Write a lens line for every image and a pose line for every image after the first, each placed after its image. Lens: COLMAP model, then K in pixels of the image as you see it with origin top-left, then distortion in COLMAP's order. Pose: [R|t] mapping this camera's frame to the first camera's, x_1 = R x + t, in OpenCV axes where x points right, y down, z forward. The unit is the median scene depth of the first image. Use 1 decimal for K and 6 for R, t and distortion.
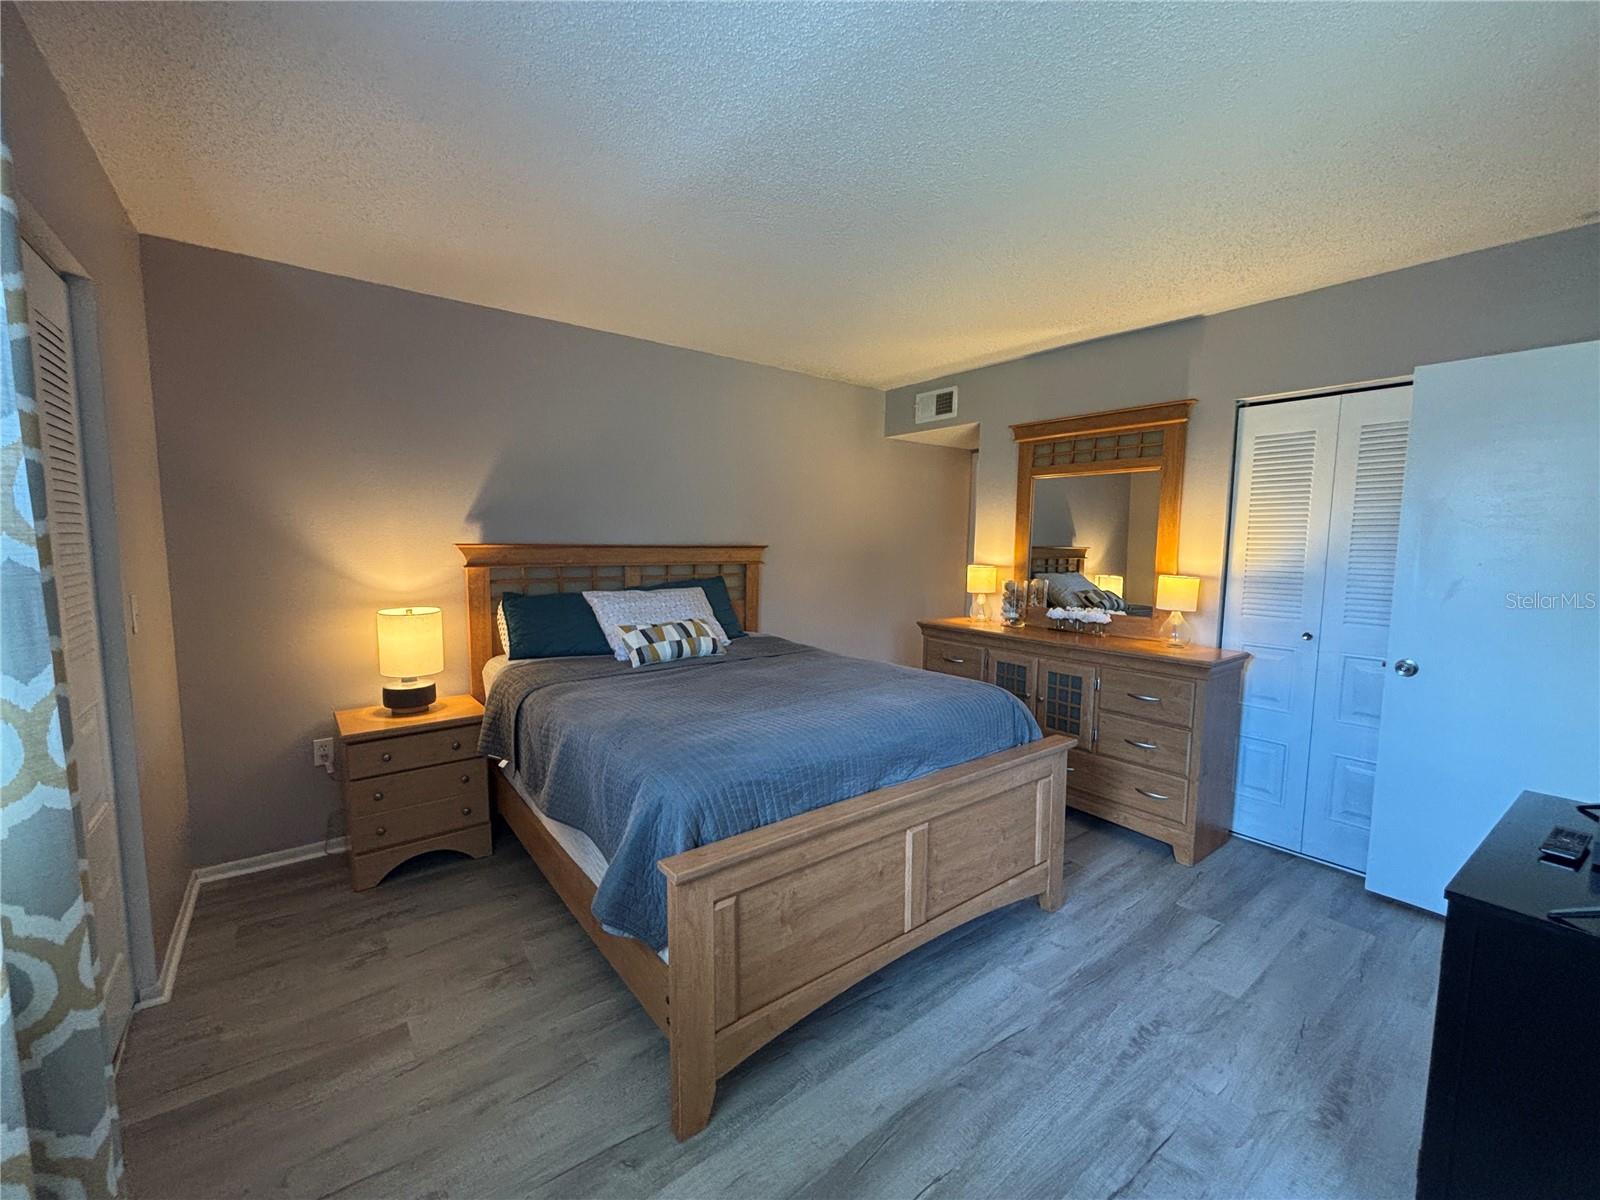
lens RADIAL K [[647.7, 0, 802.1], [0, 647.7, 600.4], [0, 0, 1]] dist [-0.002012, -0.000141]
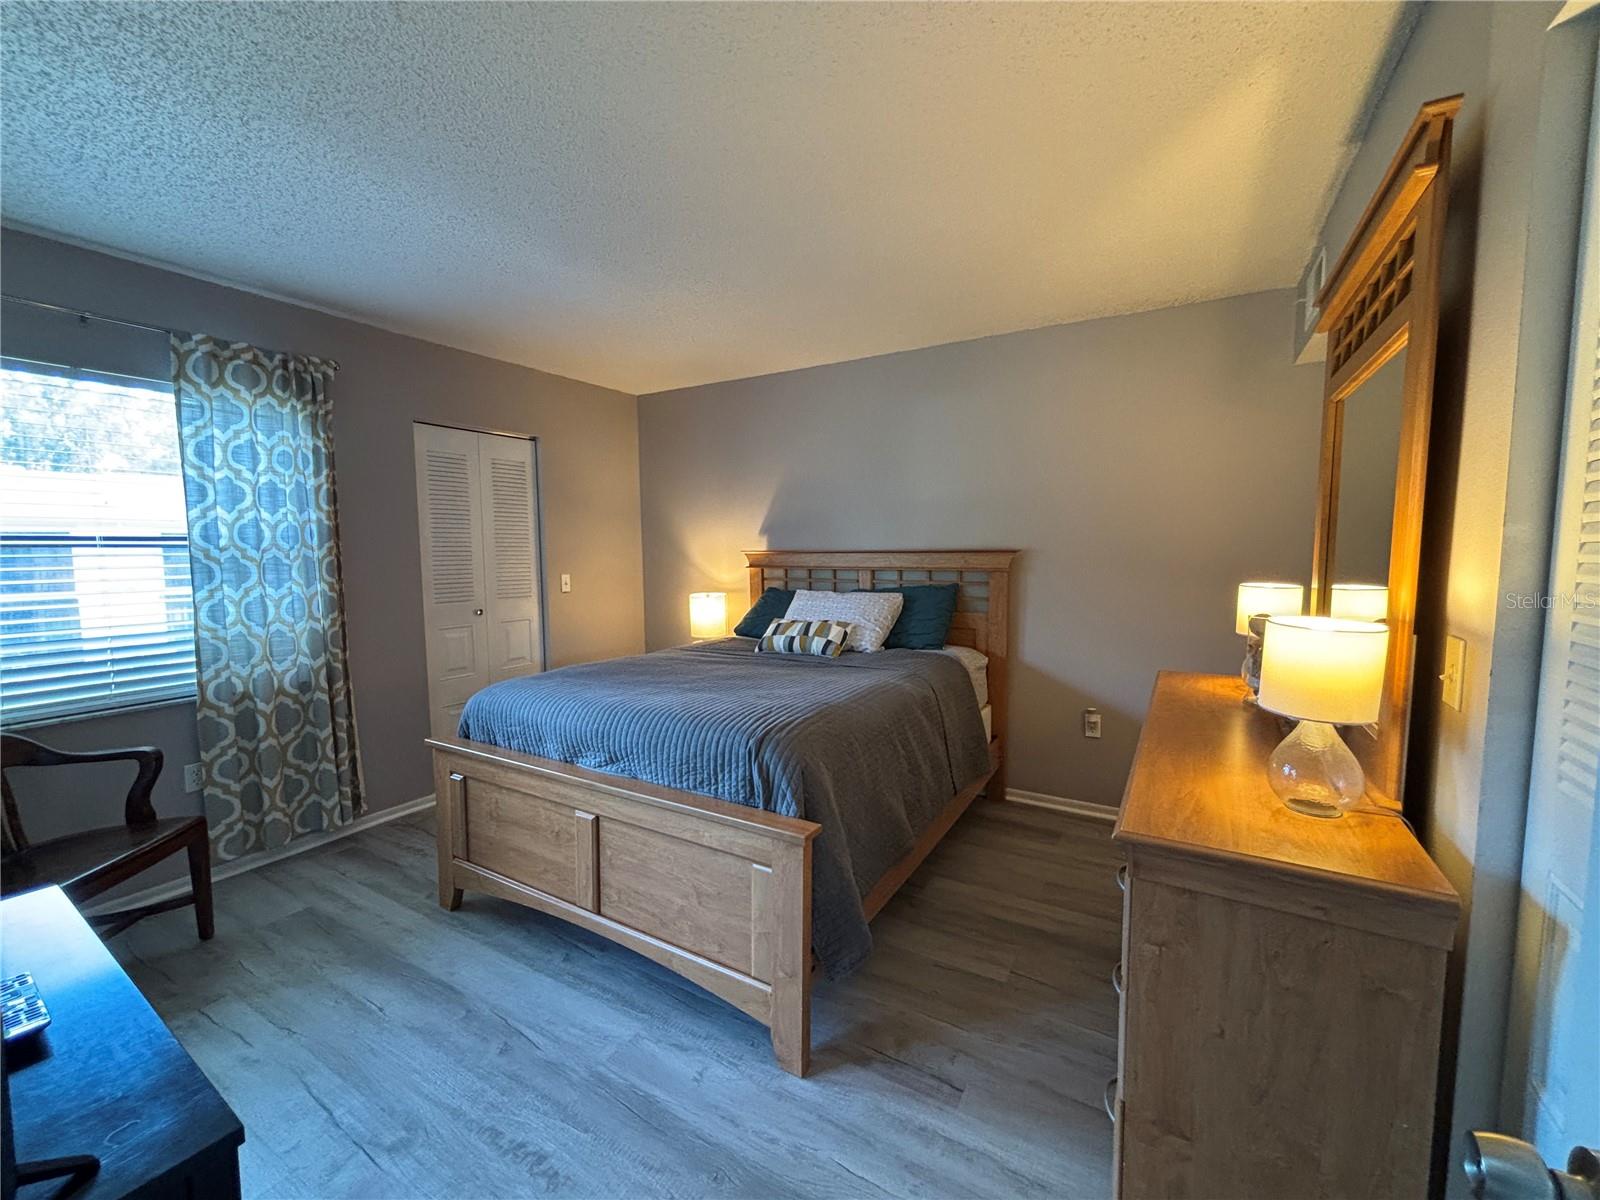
lens RADIAL K [[647.7, 0, 802.1], [0, 647.7, 600.4], [0, 0, 1]] dist [-0.002012, -0.000141]
pose [[0.367467, 0.060775, -0.928049, 0.953615], [-0.075048, 0.996546, 0.035545, -0.045069], [0.927004, 0.056586, 0.370759, 0.690841]]
